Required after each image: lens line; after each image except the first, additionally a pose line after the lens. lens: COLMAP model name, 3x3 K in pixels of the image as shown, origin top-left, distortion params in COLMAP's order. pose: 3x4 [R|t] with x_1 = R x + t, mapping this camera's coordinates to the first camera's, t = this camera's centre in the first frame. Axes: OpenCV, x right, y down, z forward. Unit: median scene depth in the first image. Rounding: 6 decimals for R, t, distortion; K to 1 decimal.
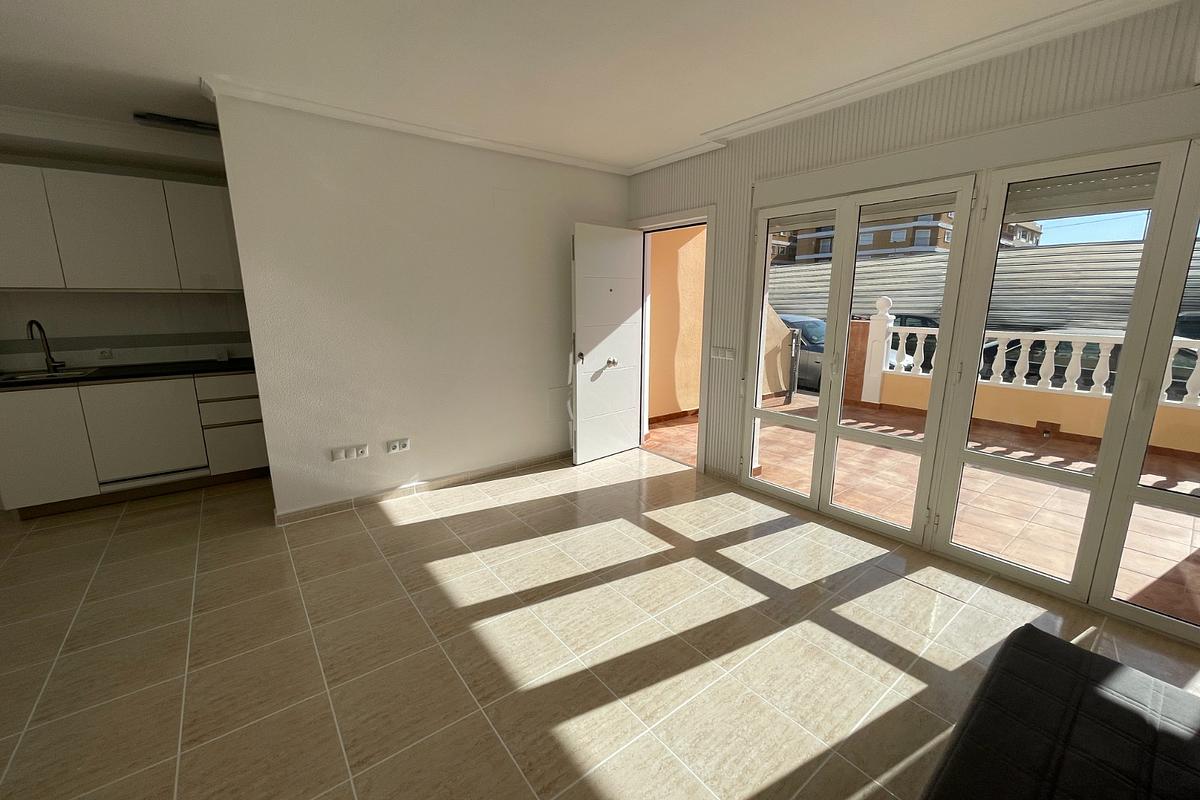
lens RADIAL K [[496.3, 0, 601.8], [0, 496.3, 375.0], [0, 0, 1]] dist [-0.011455, -0.000095]
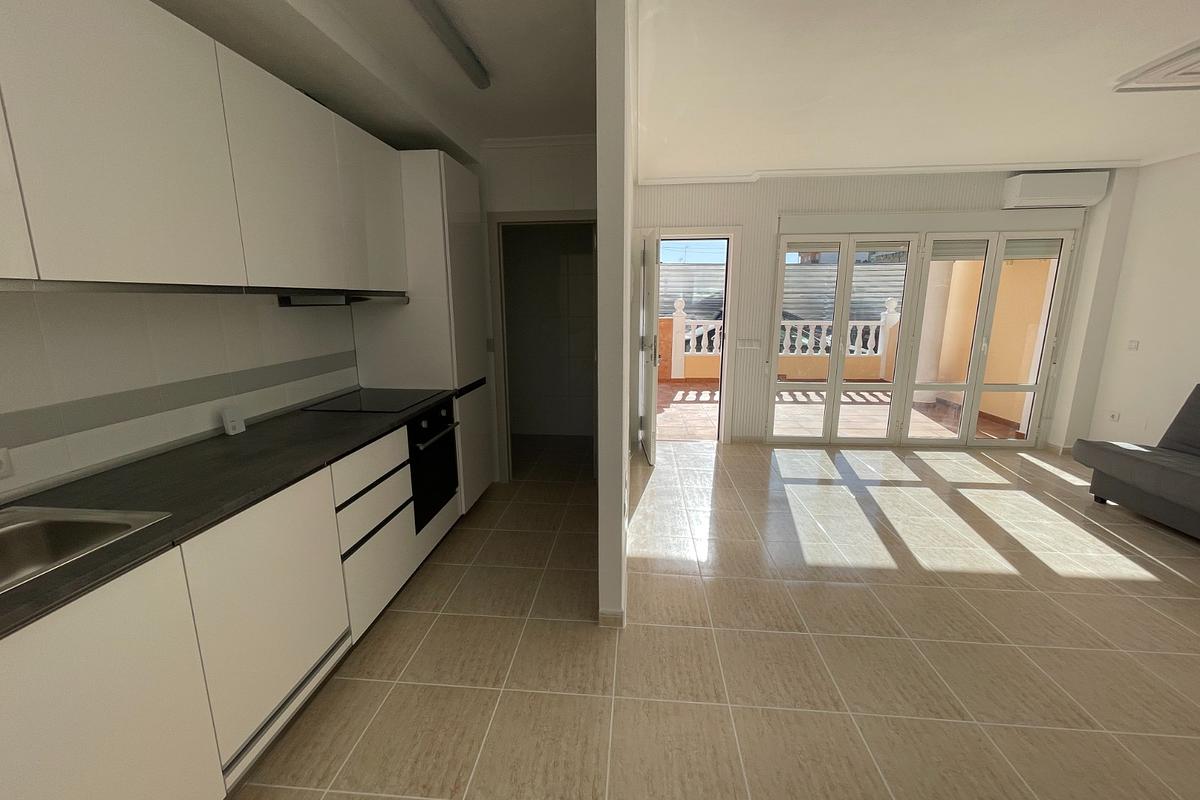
lens RADIAL K [[476.9, 0, 614.6], [0, 476.9, 395.2], [0, 0, 1]] dist [0.000956, 0.000102]
pose [[0.654325, -0.140286, 0.743087, -1.399433], [0.105615, 0.989964, 0.093894, -0.100989], [-0.748802, 0.017044, 0.662575, 0.699084]]
